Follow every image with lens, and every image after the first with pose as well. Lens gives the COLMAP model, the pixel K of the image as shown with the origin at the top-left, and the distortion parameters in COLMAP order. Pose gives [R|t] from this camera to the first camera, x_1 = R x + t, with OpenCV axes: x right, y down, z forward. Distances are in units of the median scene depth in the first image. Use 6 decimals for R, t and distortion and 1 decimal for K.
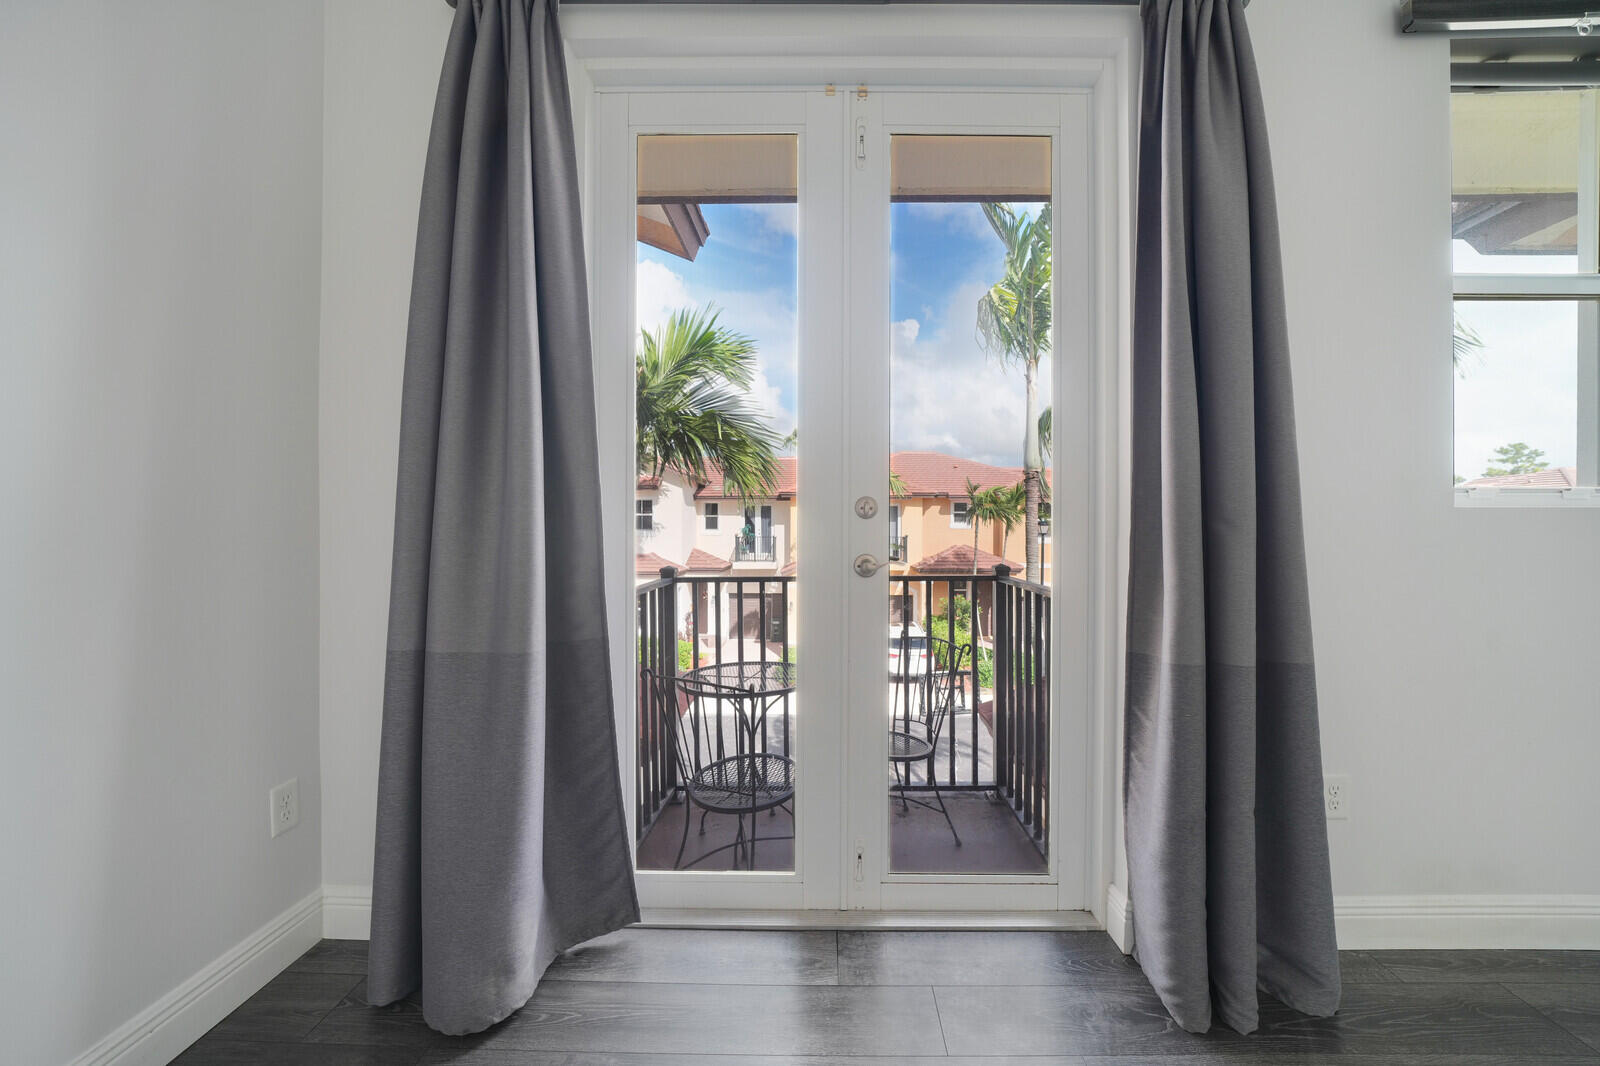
lens RADIAL K [[614.6, 0, 807.1], [0, 614.6, 533.6], [0, 0, 1]] dist [-0.014037, 0.000203]
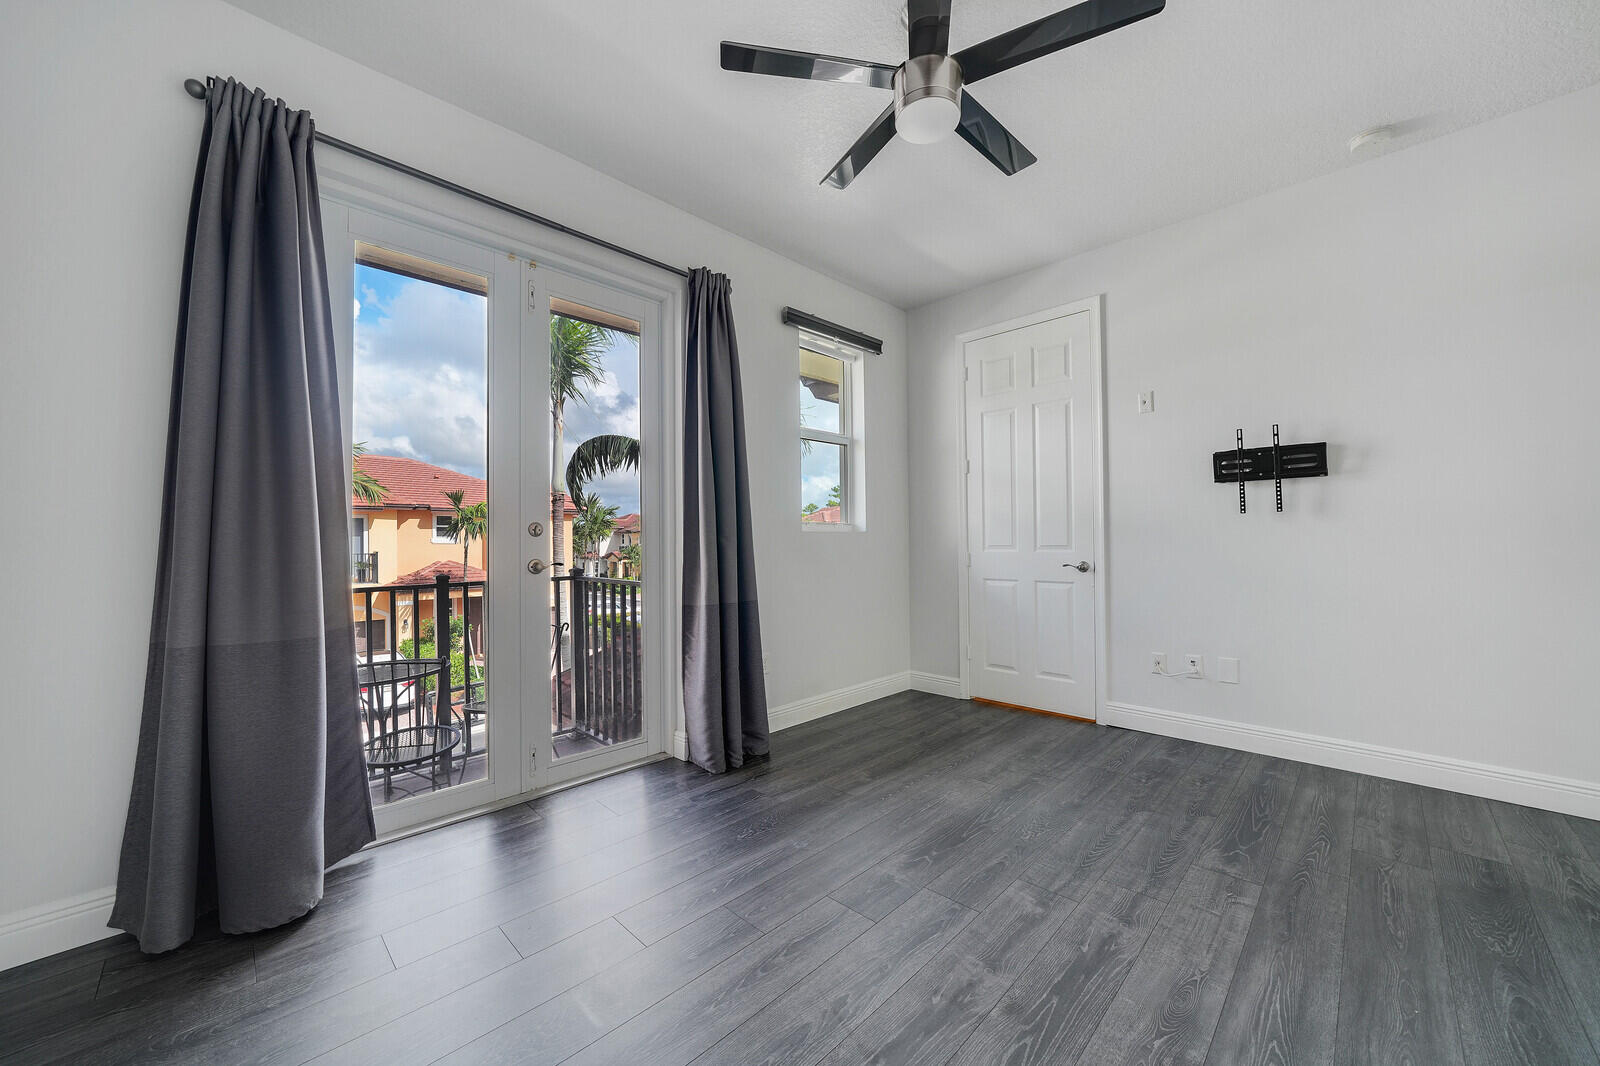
lens RADIAL K [[604.7, 0, 813.2], [0, 604.7, 533.7], [0, 0, 1]] dist [-0.001561, 0.000090]
pose [[0.684264, 0.001086, 0.729234, -0.580004], [0.015592, 0.999748, -0.016120, 0.005380], [-0.729068, 0.022401, 0.684075, -0.605791]]
